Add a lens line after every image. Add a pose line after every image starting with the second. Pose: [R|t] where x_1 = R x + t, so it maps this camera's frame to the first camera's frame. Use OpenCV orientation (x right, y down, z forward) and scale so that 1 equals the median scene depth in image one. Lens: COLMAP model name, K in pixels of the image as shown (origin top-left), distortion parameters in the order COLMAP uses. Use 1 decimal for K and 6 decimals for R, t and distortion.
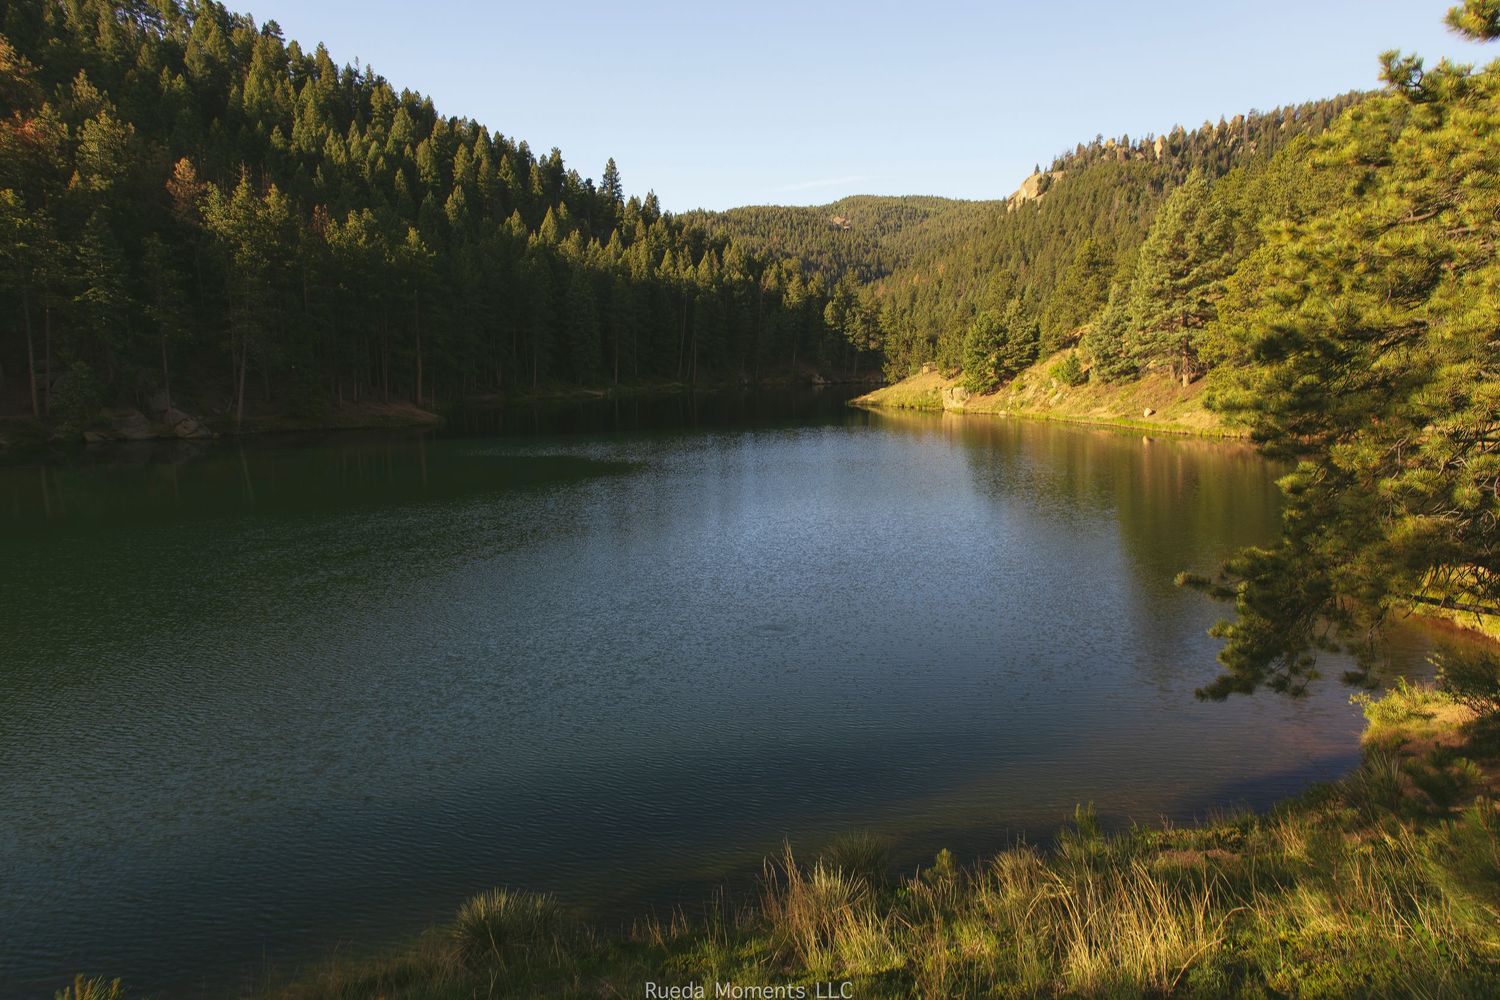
lens RADIAL K [[1194.3, 0, 750.9], [0, 1194.3, 501.9], [0, 0, 1]] dist [0.061080, 0.002212]
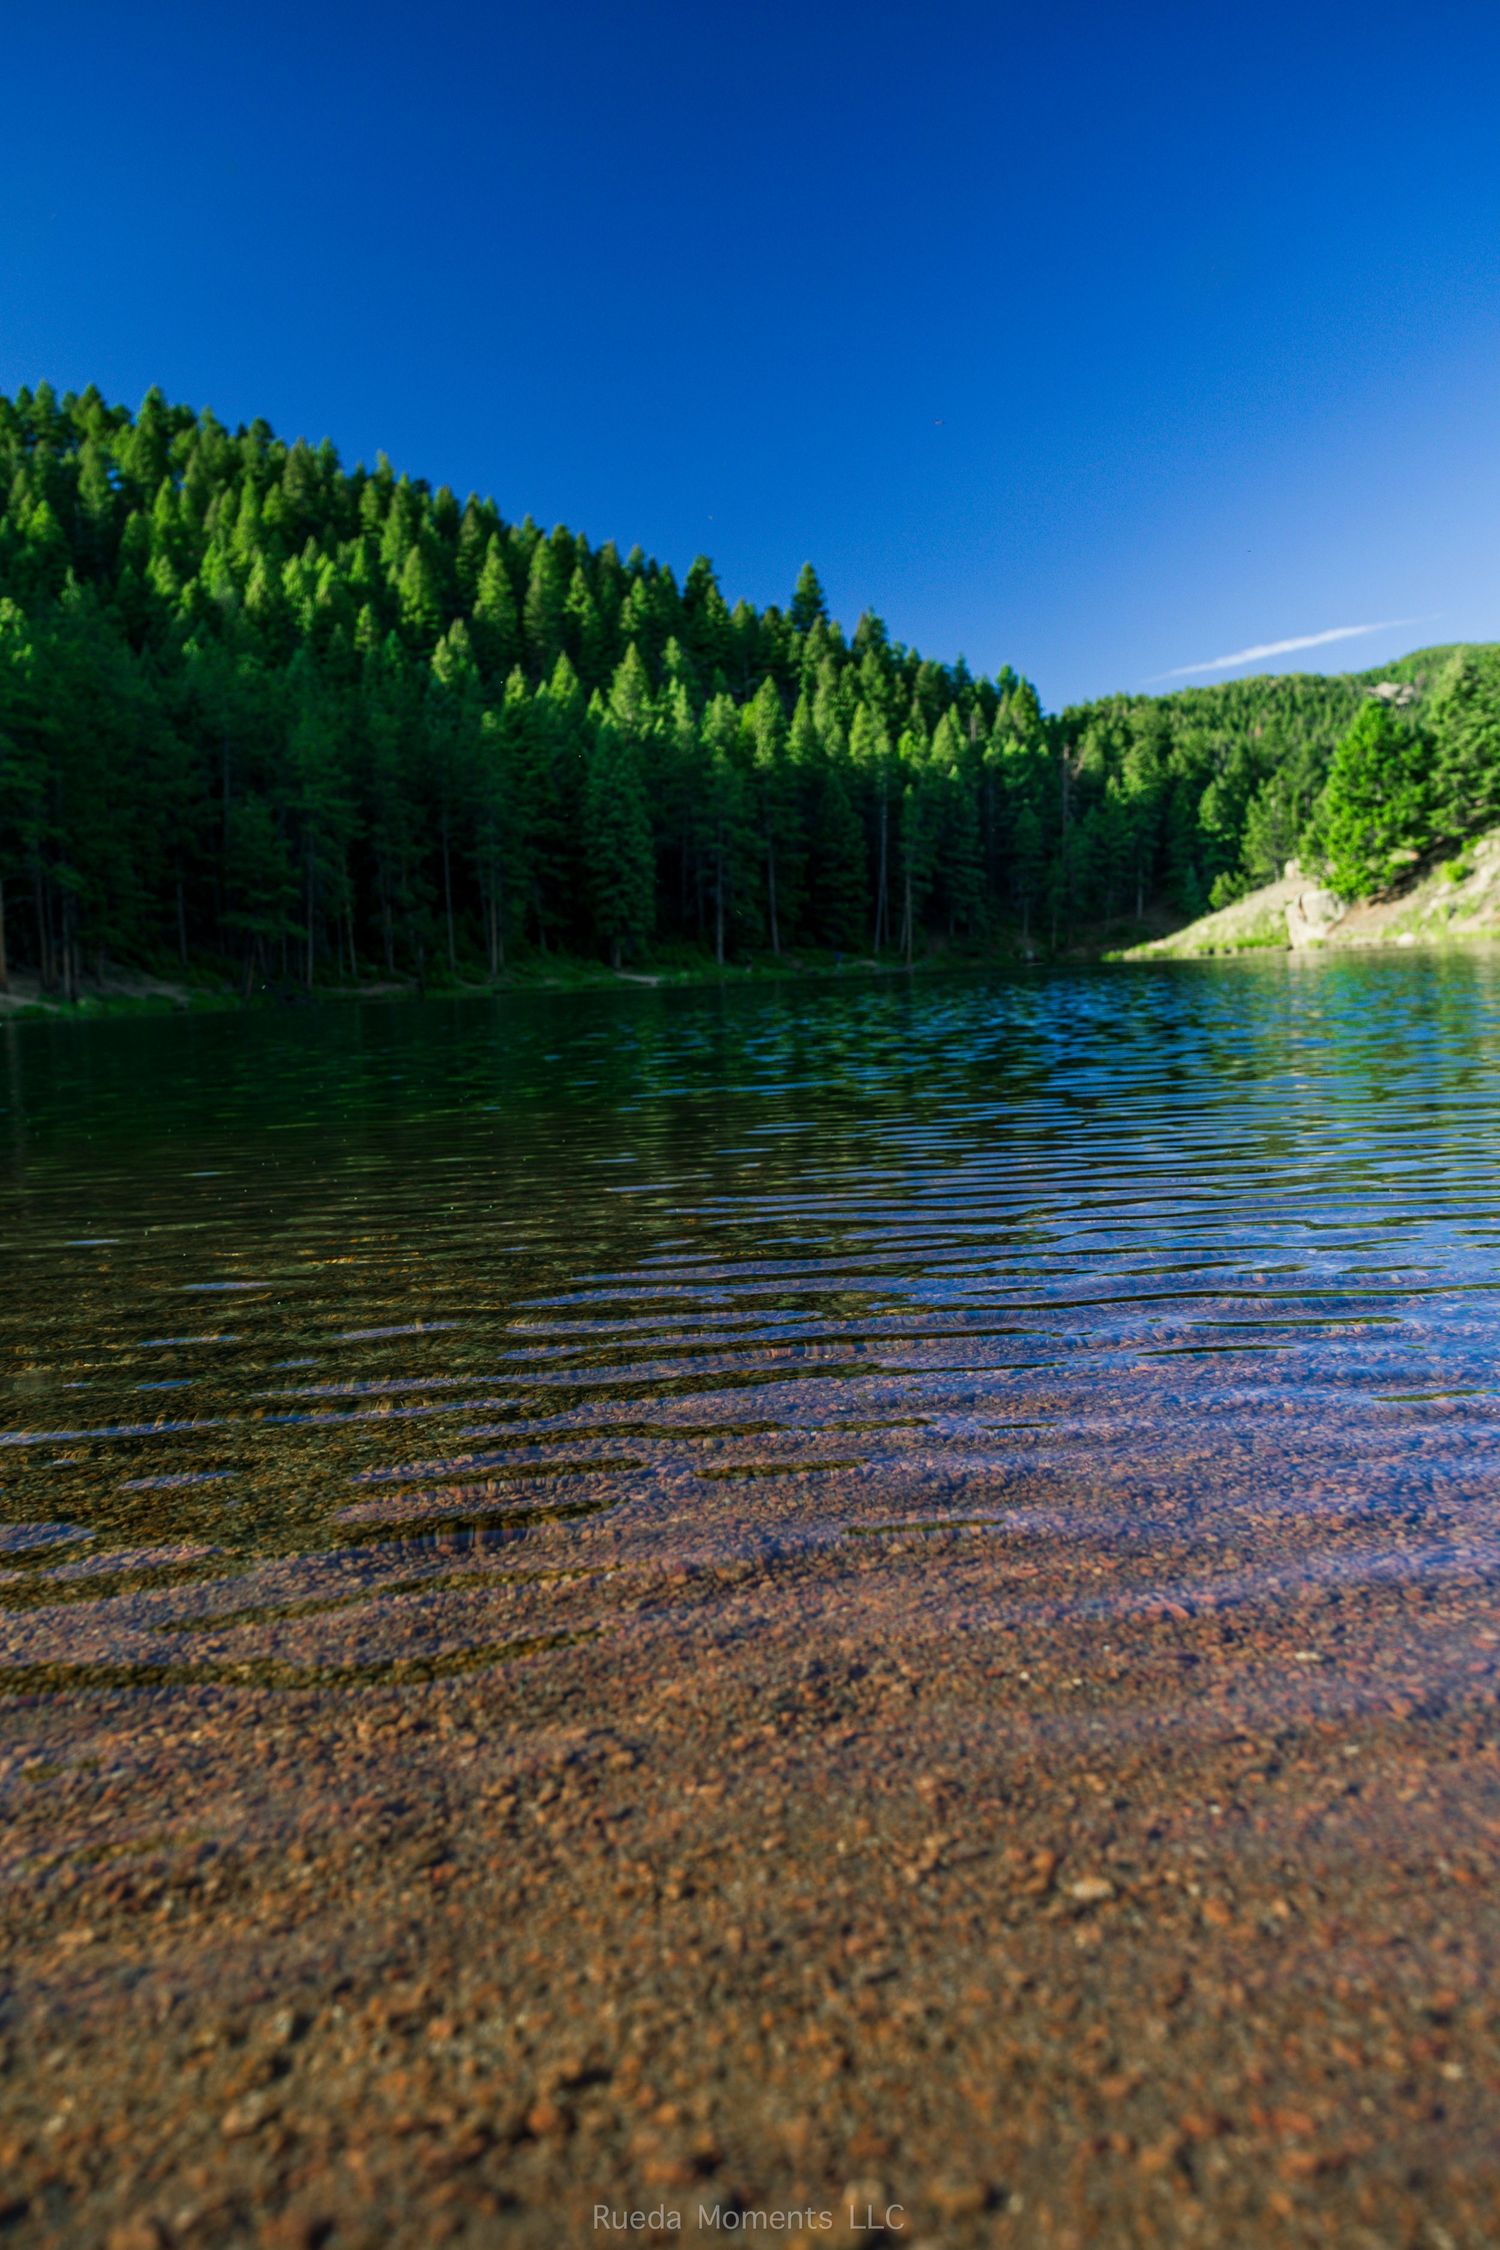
lens RADIAL K [[1905.1, 0, 747.9], [0, 1905.1, 1127.7], [0, 0, 1]] dist [-0.005345, 0.000305]
pose [[0.950262, -0.030467, -0.309959, 0.128411], [0.013944, 0.998368, -0.055382, 0.011611], [0.311140, 0.048306, 0.949136, 0.229628]]
